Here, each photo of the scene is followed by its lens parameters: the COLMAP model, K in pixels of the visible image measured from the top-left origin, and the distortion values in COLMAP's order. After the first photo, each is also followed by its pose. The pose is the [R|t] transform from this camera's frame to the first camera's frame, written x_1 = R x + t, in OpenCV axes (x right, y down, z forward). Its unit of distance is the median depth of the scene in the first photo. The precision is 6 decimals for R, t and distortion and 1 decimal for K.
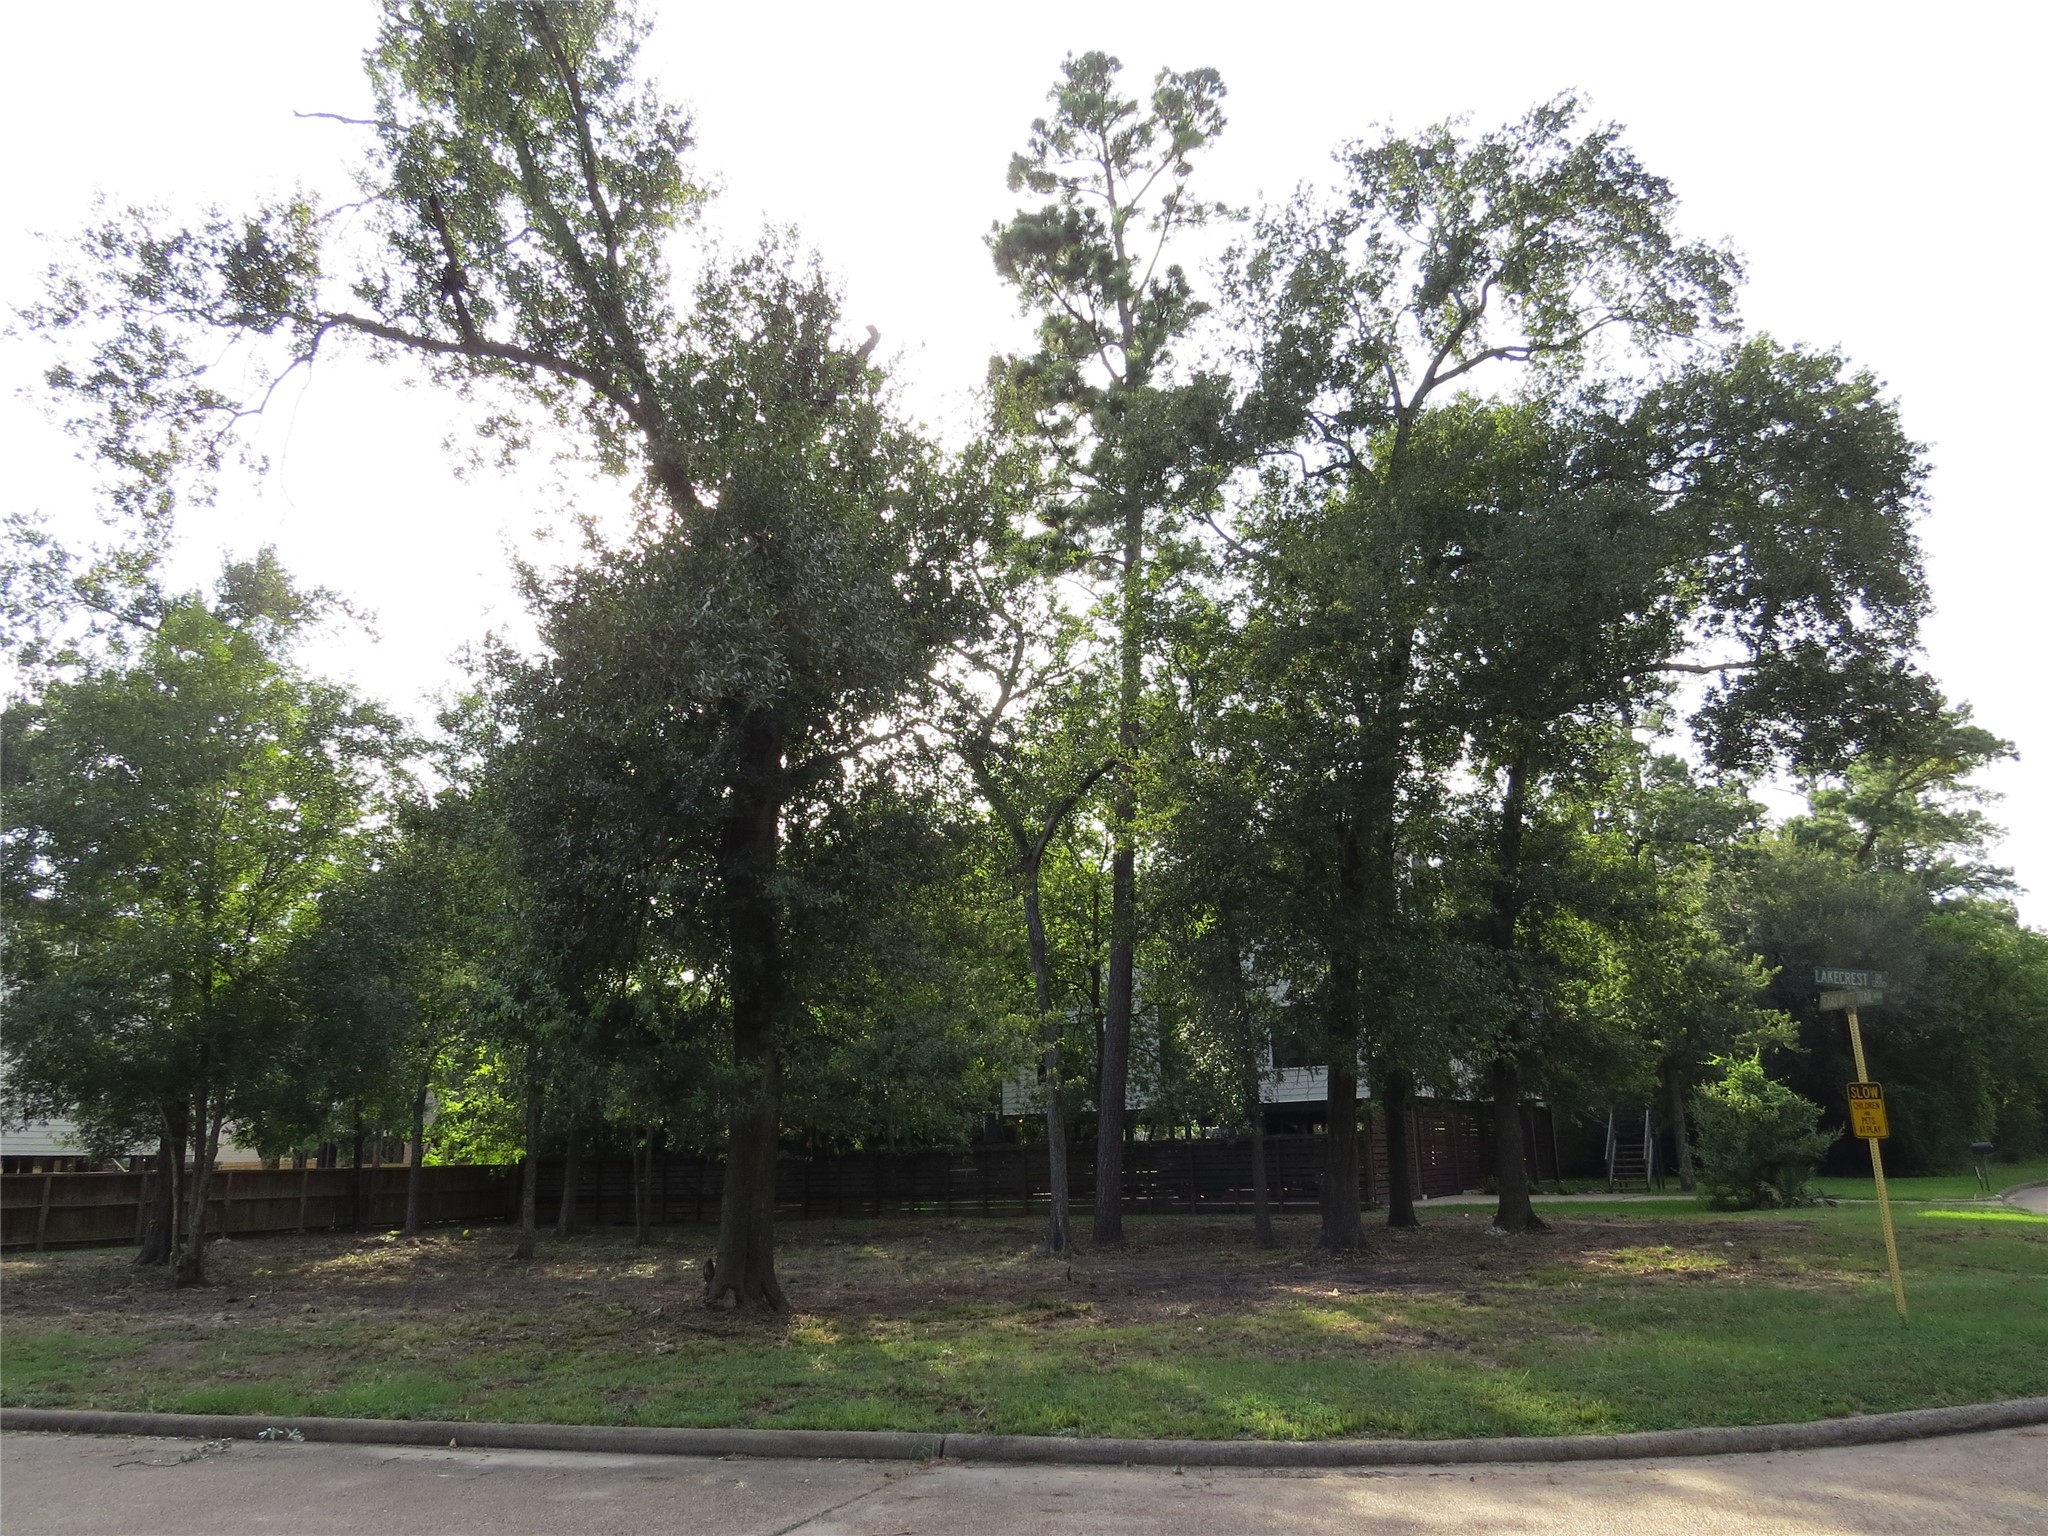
lens RADIAL K [[1450.3, 0, 1025.6], [0, 1450.3, 768.7], [0, 0, 1]] dist [-0.030410, 0.013838]
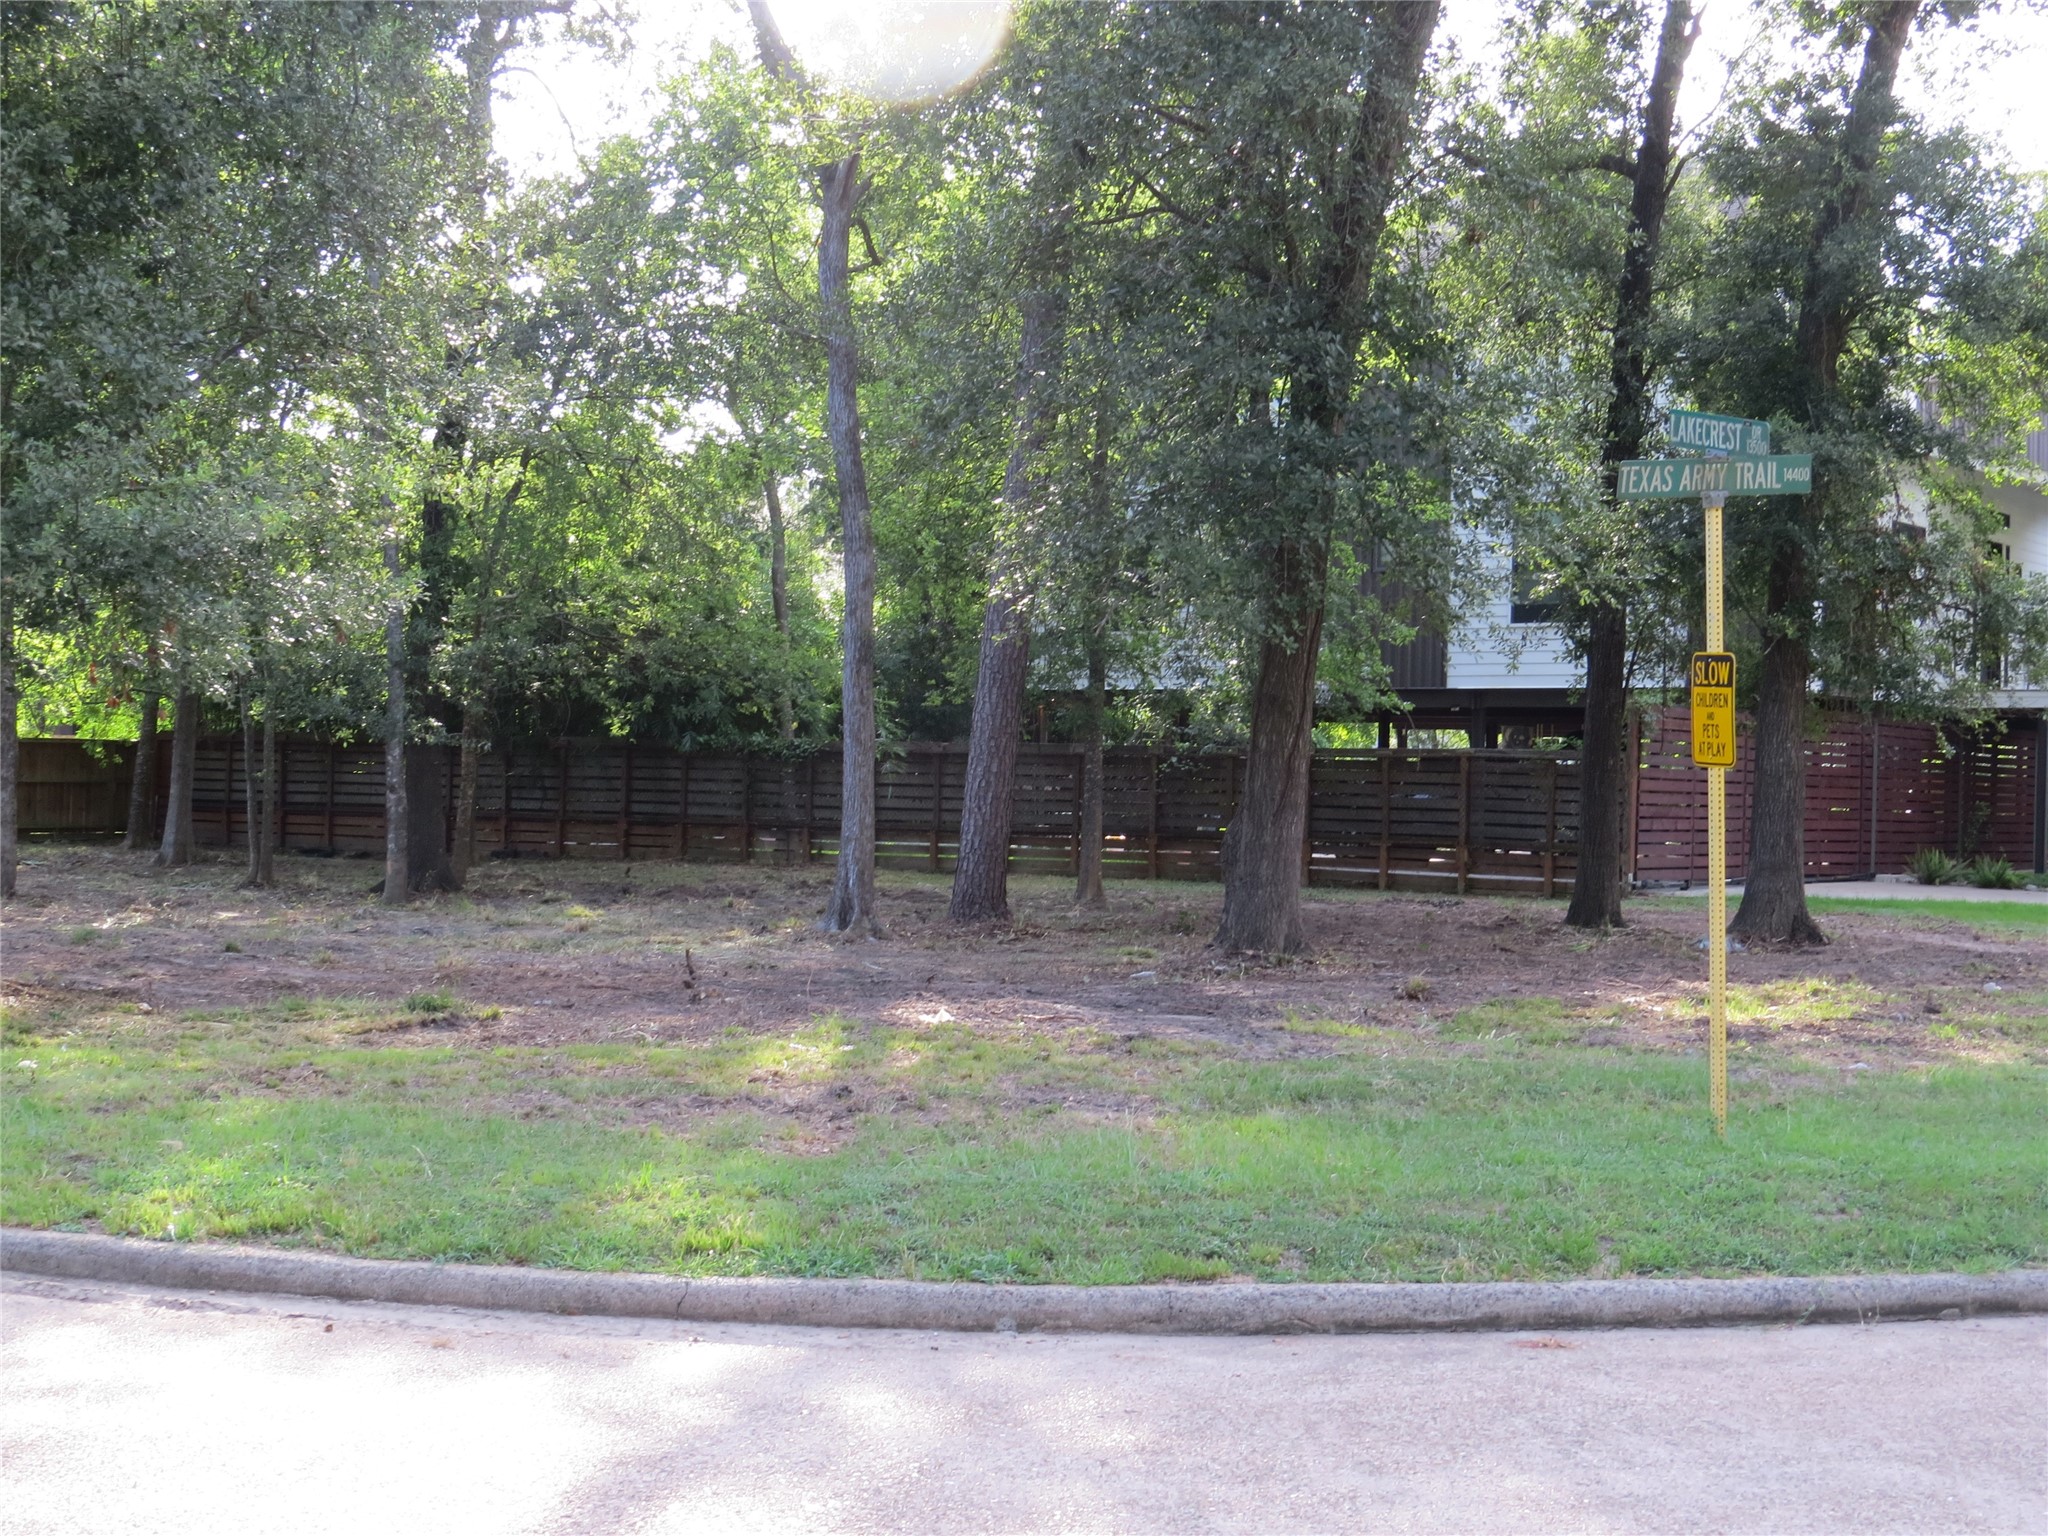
lens RADIAL K [[2800.5, 0, 1027.3], [0, 2800.5, 760.9], [0, 0, 1]] dist [-0.082926, 0.000000]
pose [[0.990199, 0.047843, -0.131216, 0.627747], [-0.012968, 0.966934, 0.254696, 0.027936], [0.139062, -0.250498, 0.958078, 0.102560]]
